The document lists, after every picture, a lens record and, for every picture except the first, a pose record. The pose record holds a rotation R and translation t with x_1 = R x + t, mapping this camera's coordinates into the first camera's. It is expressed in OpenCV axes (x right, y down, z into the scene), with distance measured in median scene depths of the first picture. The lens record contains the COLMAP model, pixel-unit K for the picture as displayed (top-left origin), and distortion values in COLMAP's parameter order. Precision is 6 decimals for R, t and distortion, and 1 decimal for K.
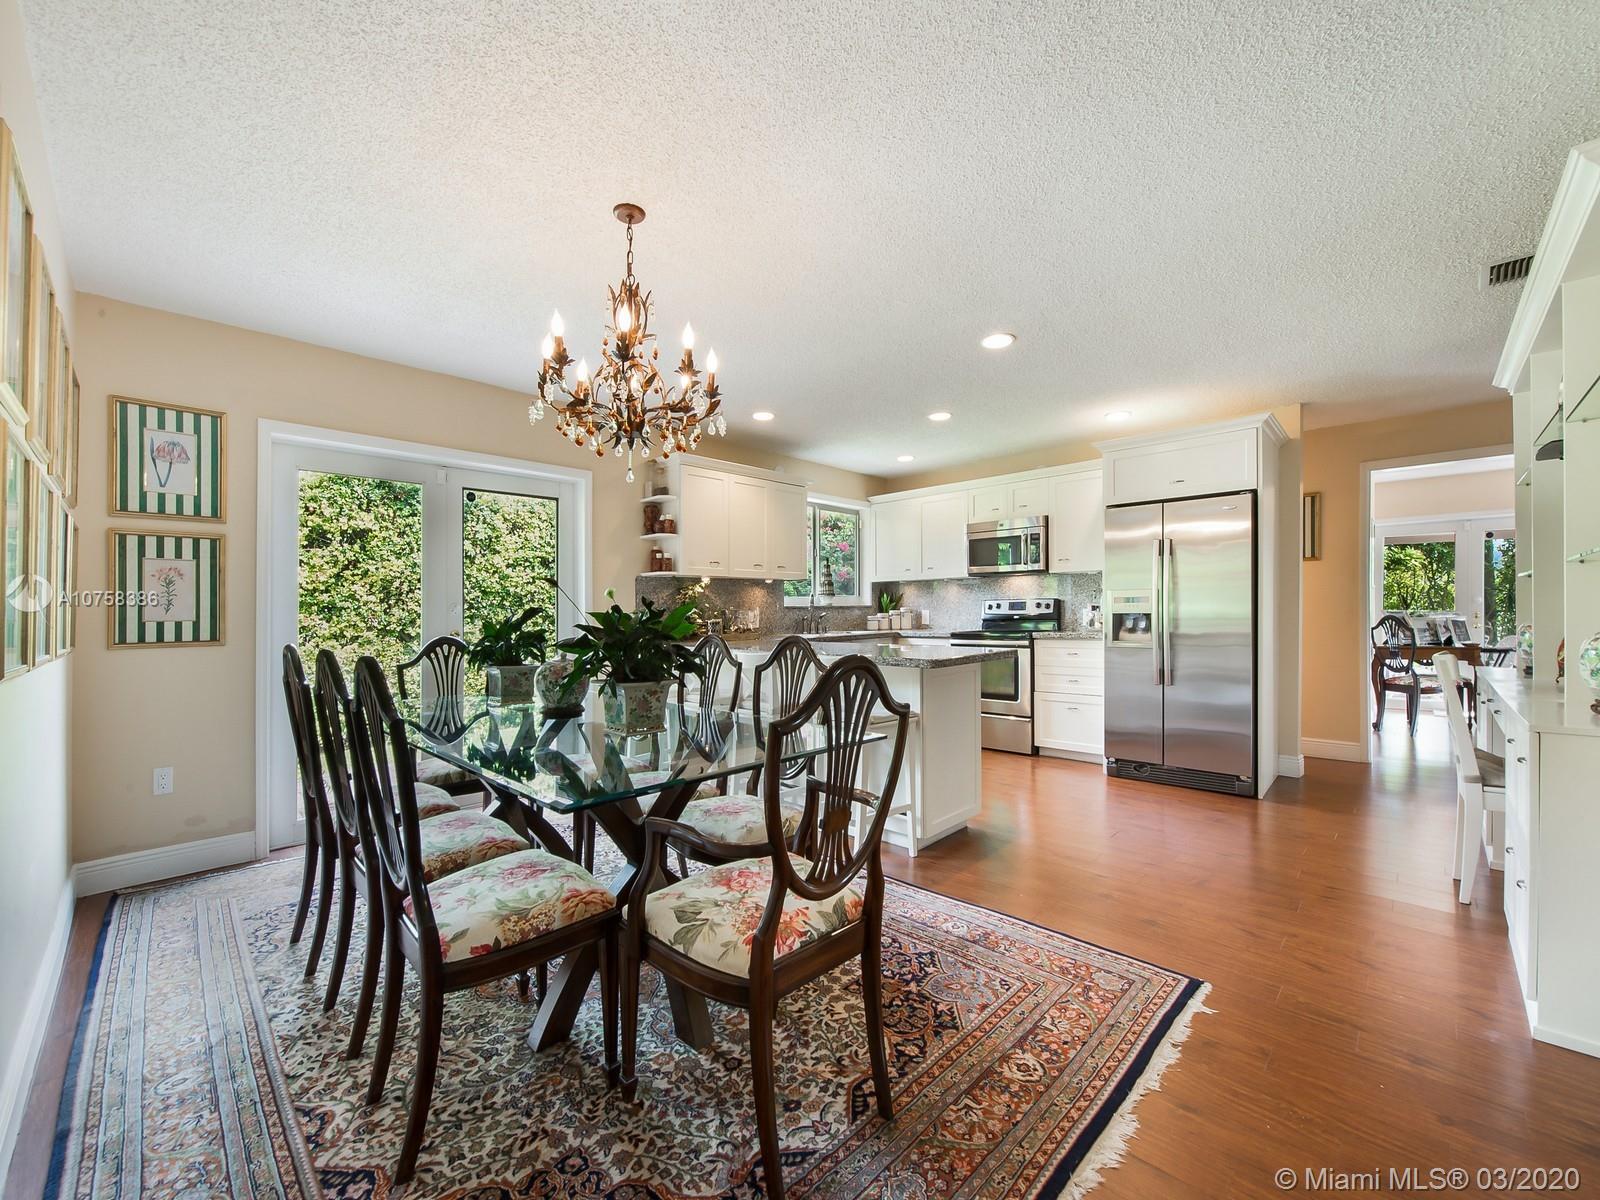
lens RADIAL K [[652.8, 0, 800.0], [0, 652.8, 603.7], [0, 0, 1]] dist [-0.017141, -0.000980]
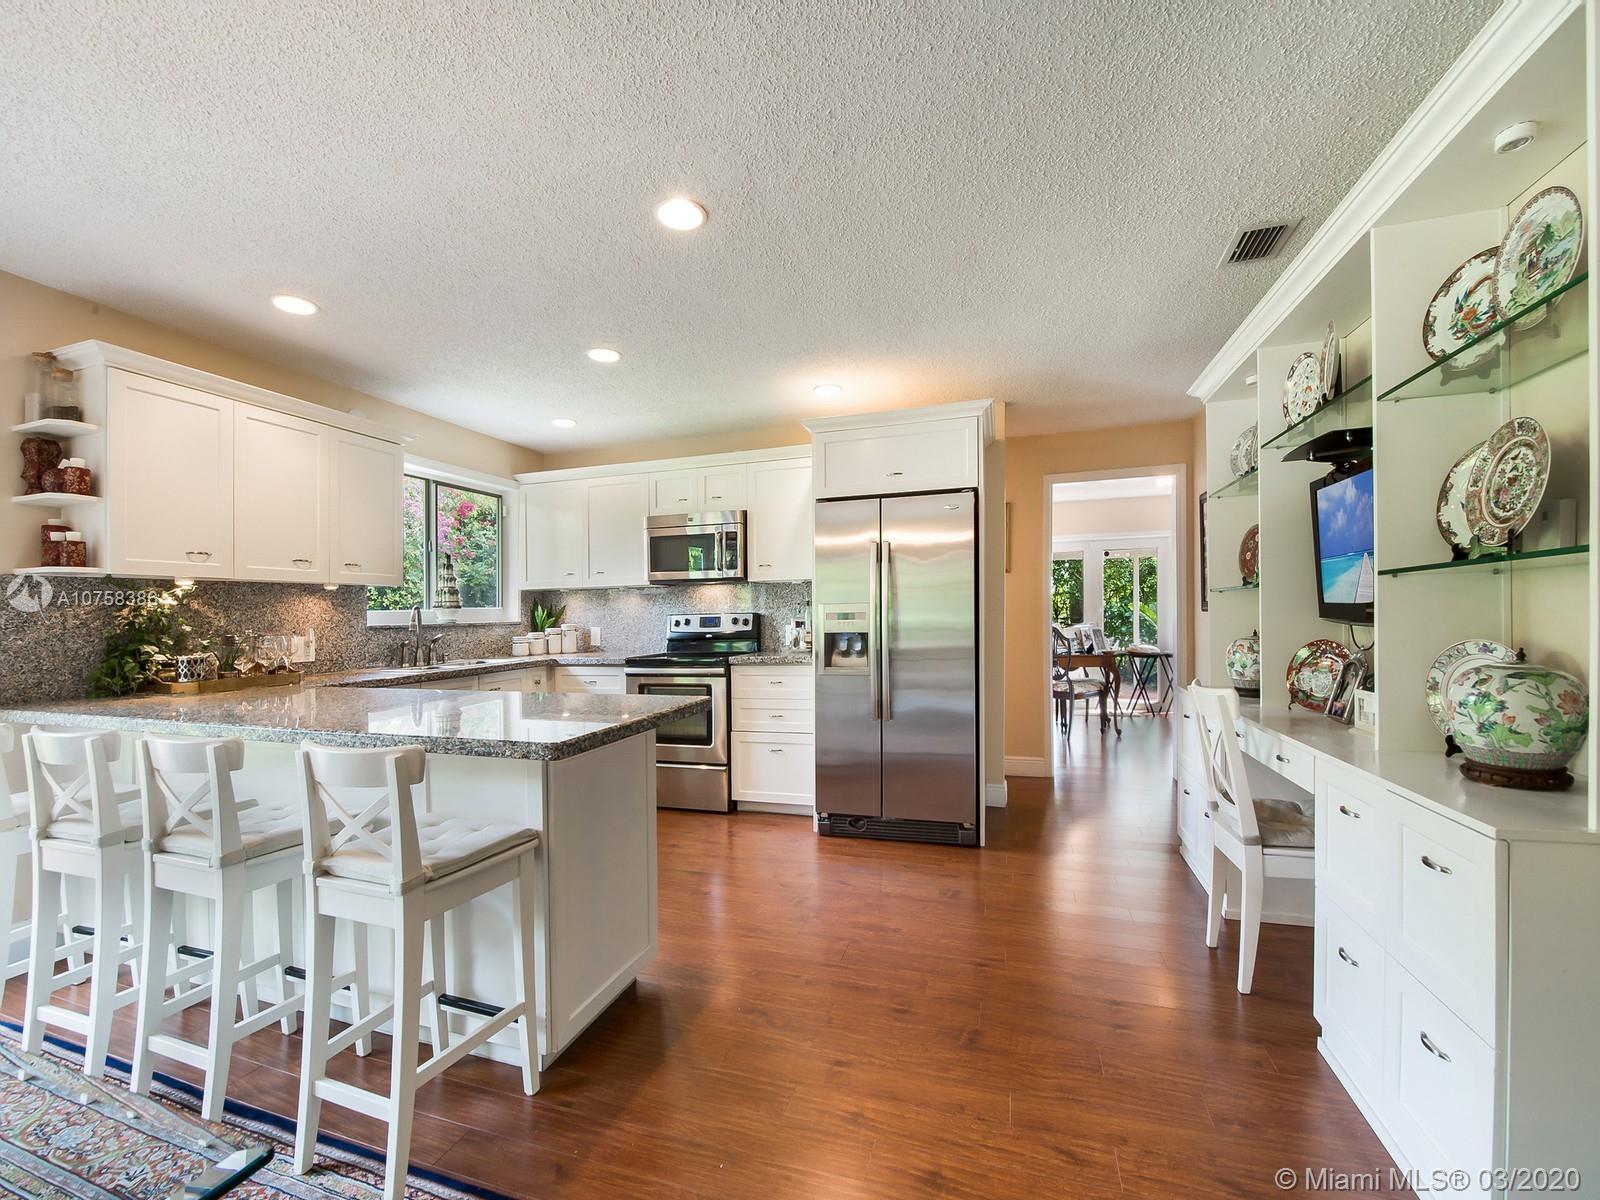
lens RADIAL K [[652.8, 0, 796.4], [0, 652.8, 613.1], [0, 0, 1]] dist [-0.017141, -0.000980]
pose [[0.898505, -0.004279, 0.438942, 0.088432], [0.003222, 0.999990, 0.003154, -0.011016], [-0.438951, -0.001419, 0.898510, 0.266284]]
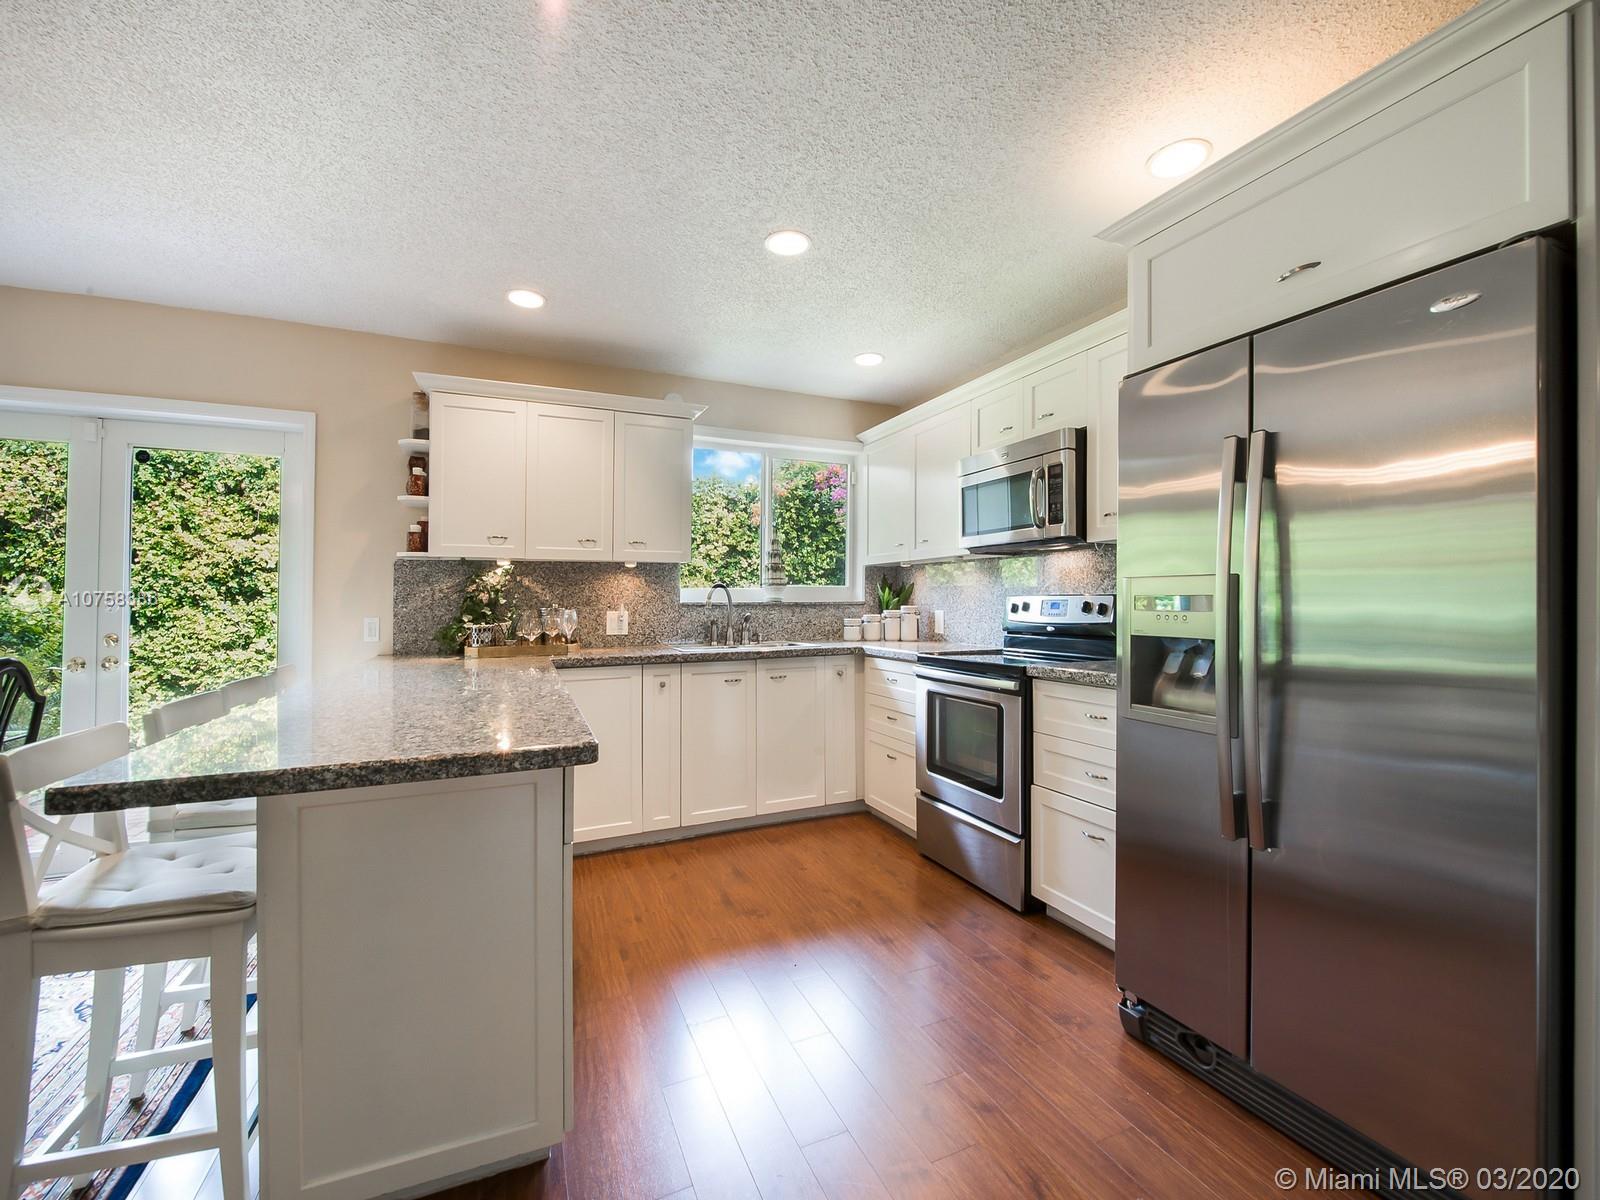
lens RADIAL K [[652.8, 0, 809.2], [0, 652.8, 590.2], [0, 0, 1]] dist [-0.017141, -0.000980]
pose [[0.923535, 0.005261, -0.383479, 0.407263], [-0.005908, 0.999982, -0.000510, -0.010647], [0.383470, 0.002737, 0.923549, 0.501384]]
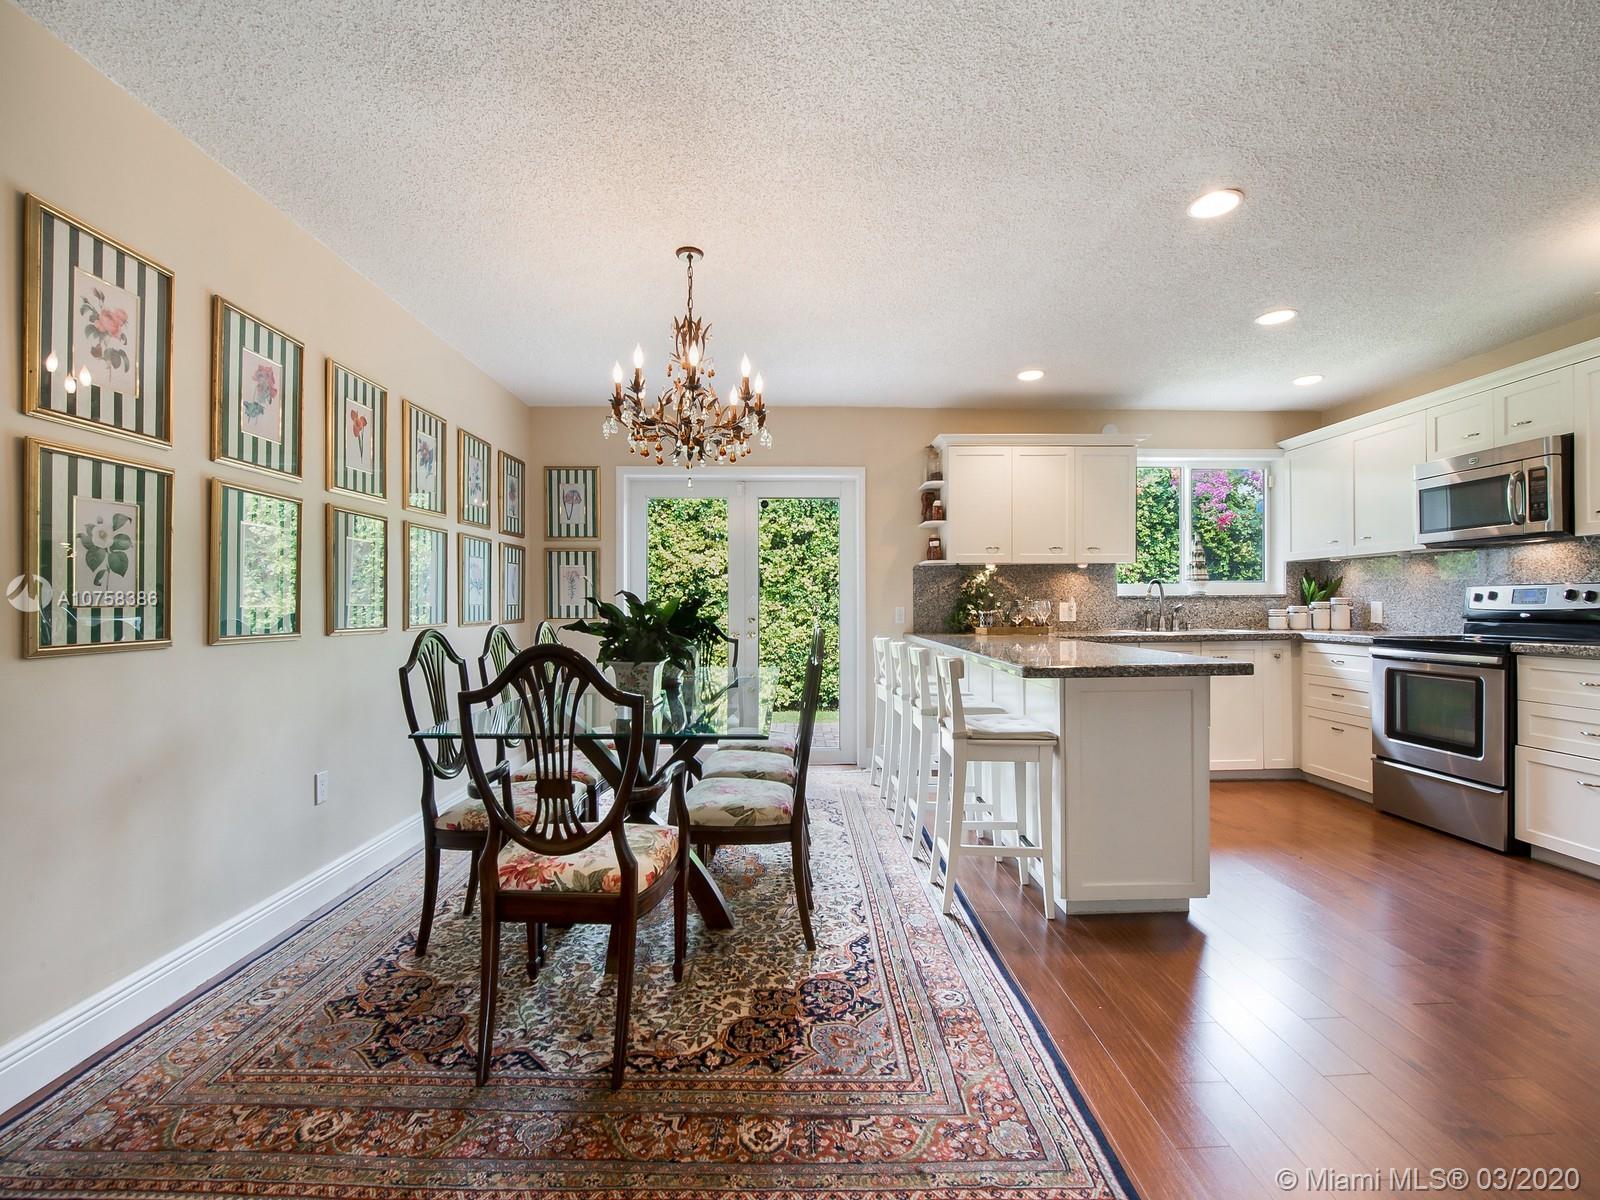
lens RADIAL K [[684.2, 0, 797.1], [0, 684.2, 598.8], [0, 0, 1]] dist [-0.018853, -0.001142]
pose [[0.699103, 0.004269, -0.715008, 0.350001], [0.003778, 0.999946, 0.009664, -0.002369], [0.715011, -0.009457, 0.699050, 0.139405]]
